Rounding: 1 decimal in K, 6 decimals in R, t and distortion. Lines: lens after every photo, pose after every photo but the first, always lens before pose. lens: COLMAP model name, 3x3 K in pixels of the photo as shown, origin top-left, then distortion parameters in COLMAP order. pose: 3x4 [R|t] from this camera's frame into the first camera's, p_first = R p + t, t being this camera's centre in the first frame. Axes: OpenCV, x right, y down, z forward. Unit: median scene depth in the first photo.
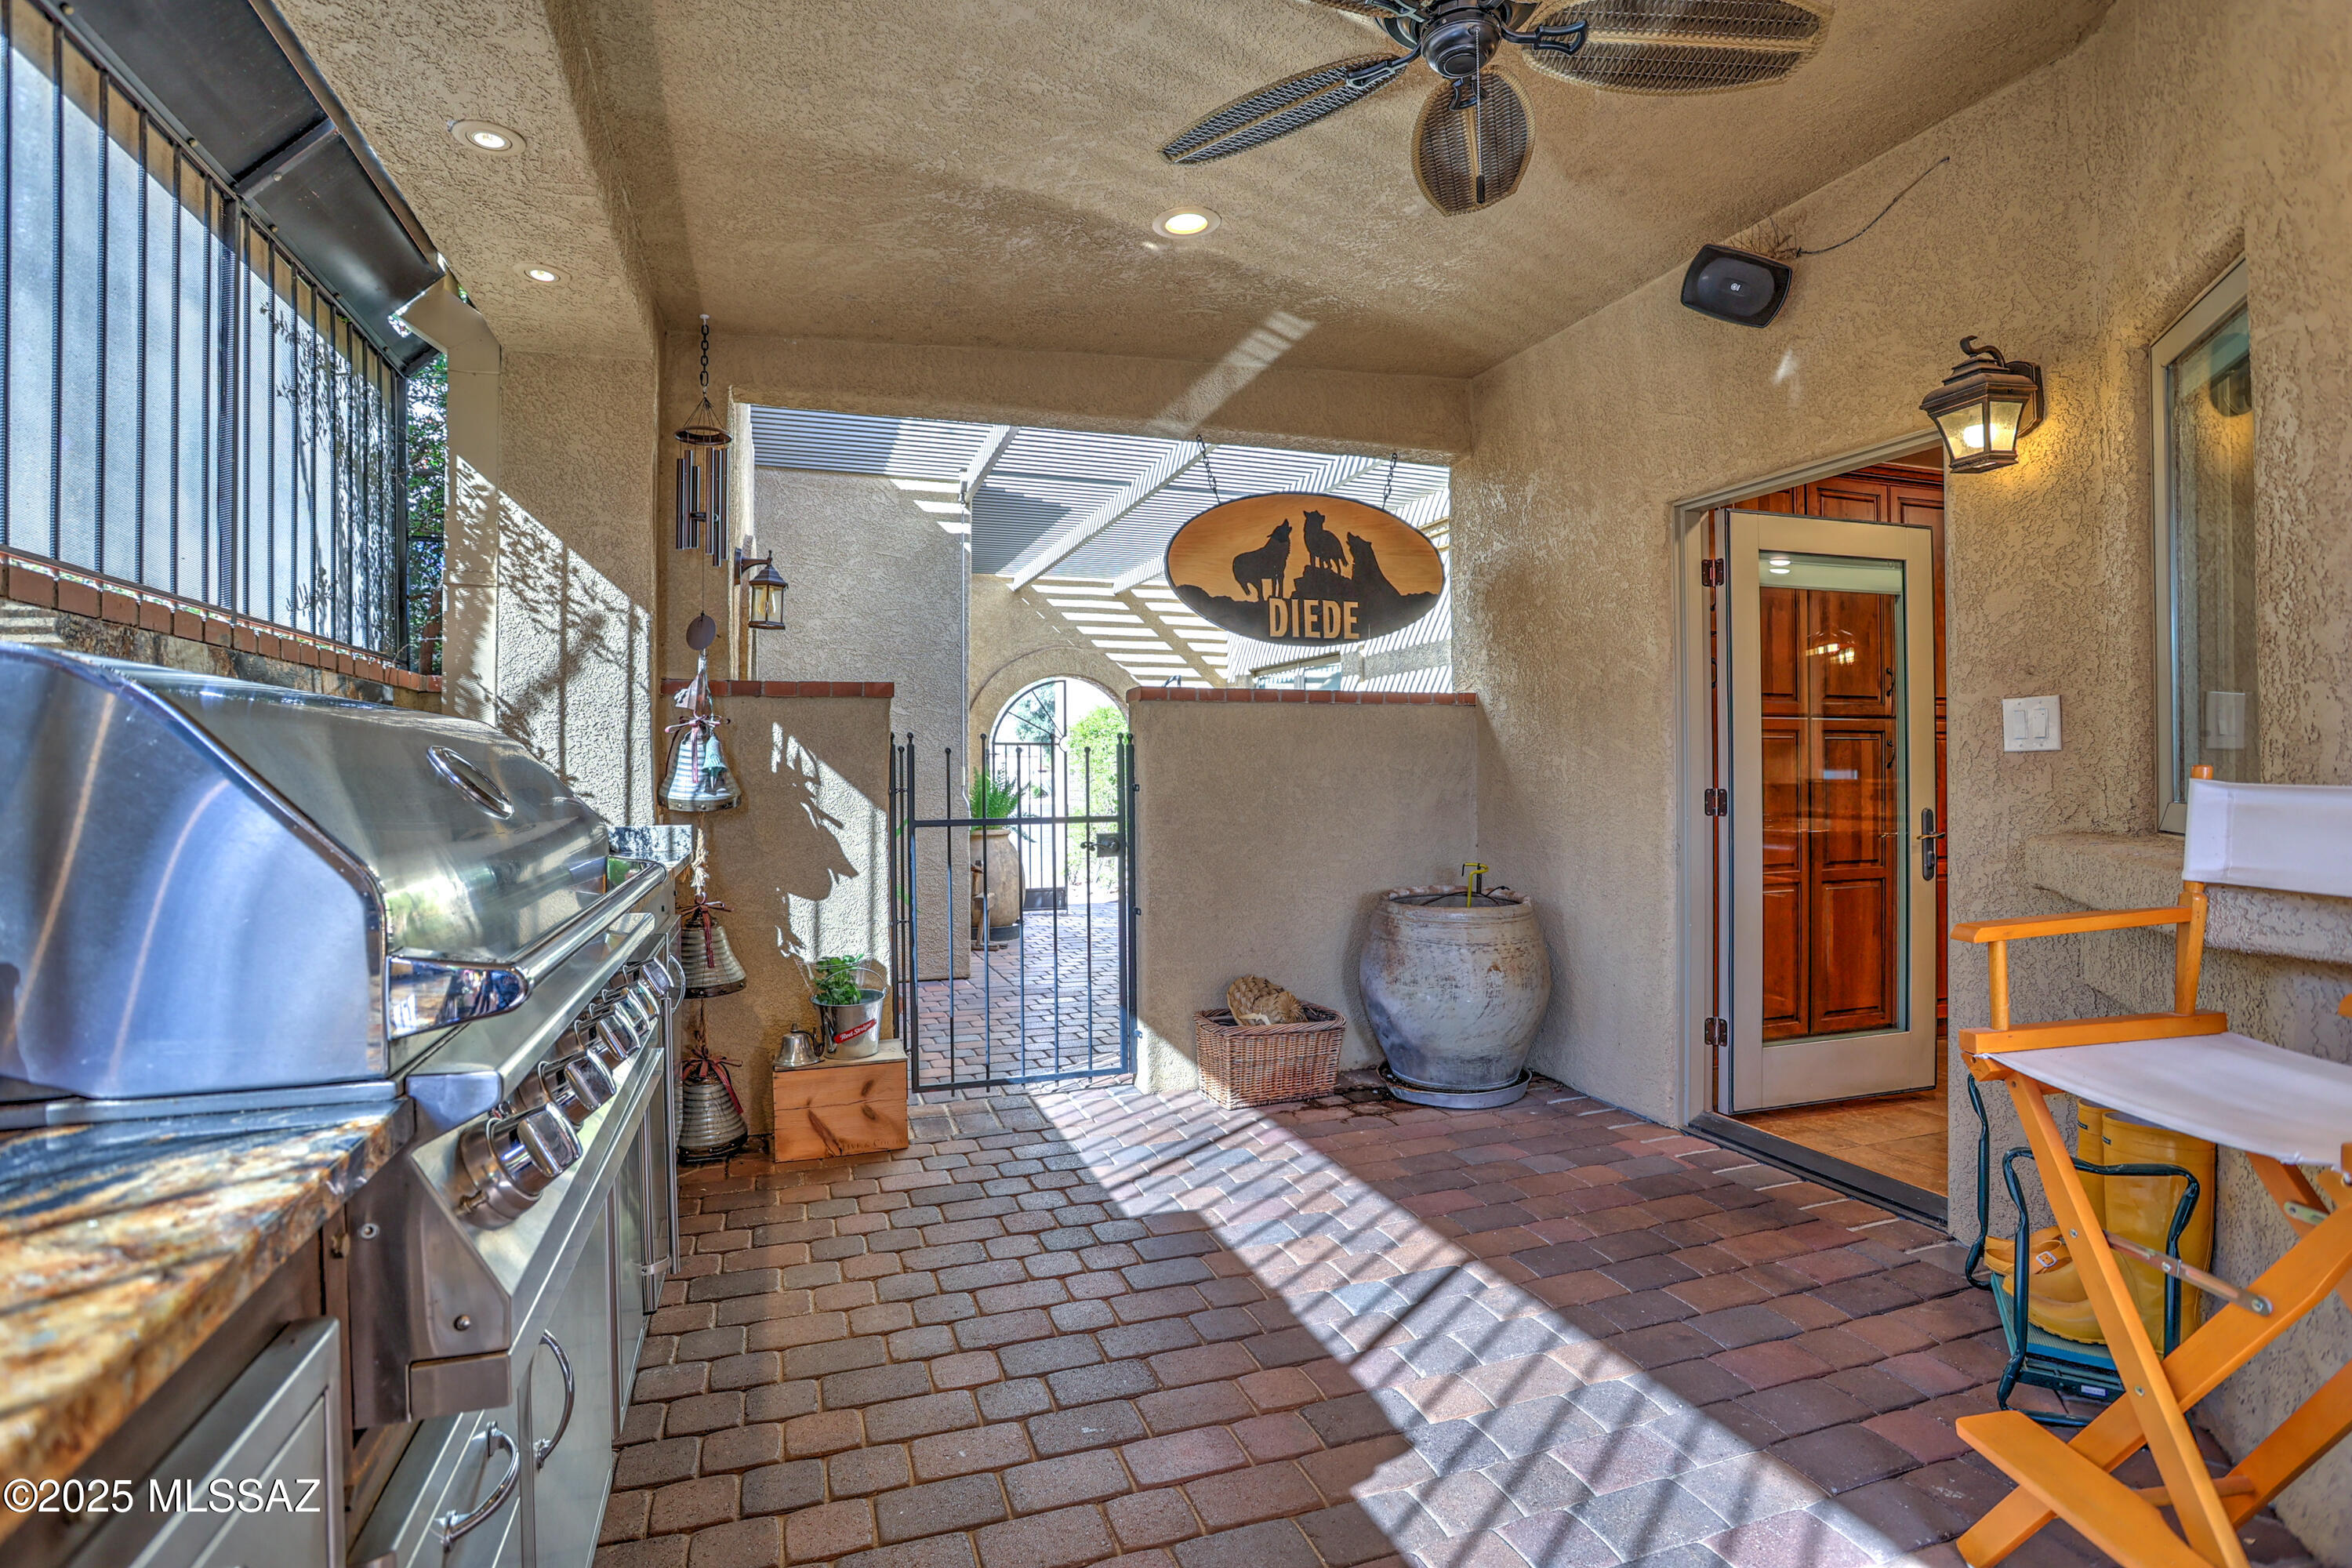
lens RADIAL K [[1199.4, 0, 1168.3], [0, 1199.4, 736.2], [0, 0, 1]] dist [0.086608, -0.050417]
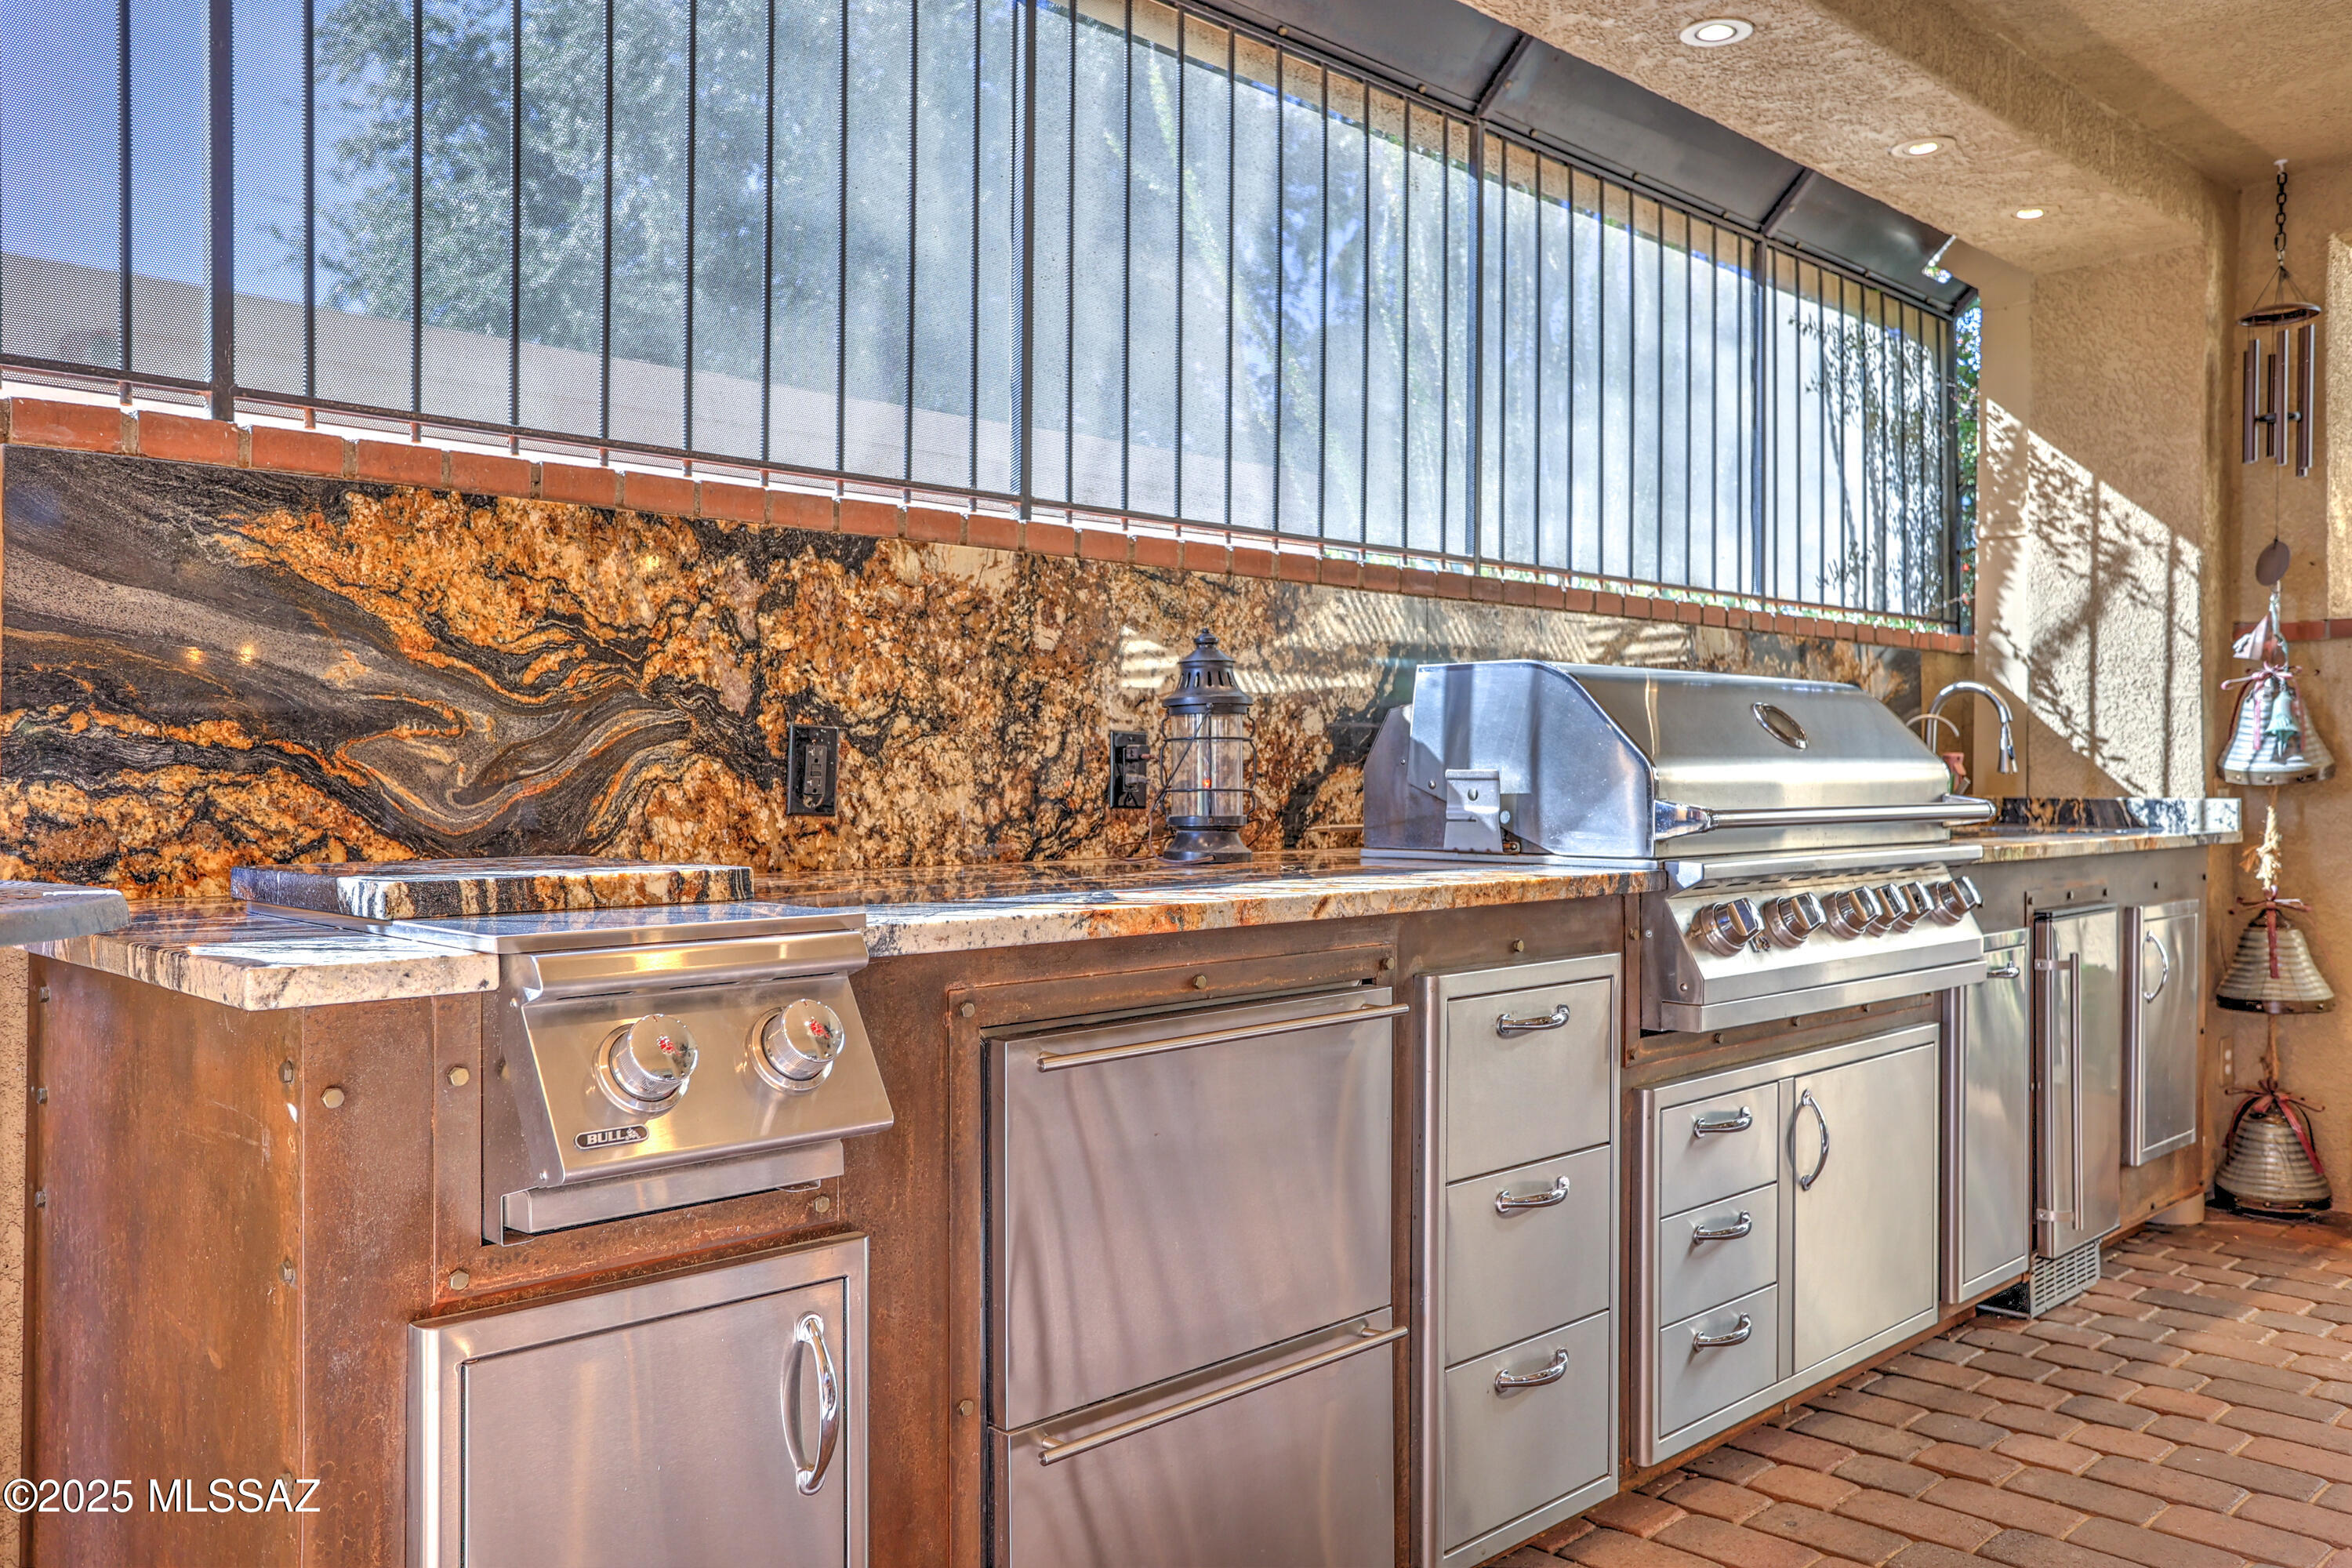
lens RADIAL K [[1883.2, 0, 1176.0], [0, 1883.2, 784.0], [0, 0, 1]] dist [0.001484, -0.000707]
pose [[0.490020, 0.028293, -0.871252, 0.376398], [0.023475, 0.998682, 0.045634, -0.013146], [0.871395, -0.042814, 0.488710, -0.254871]]
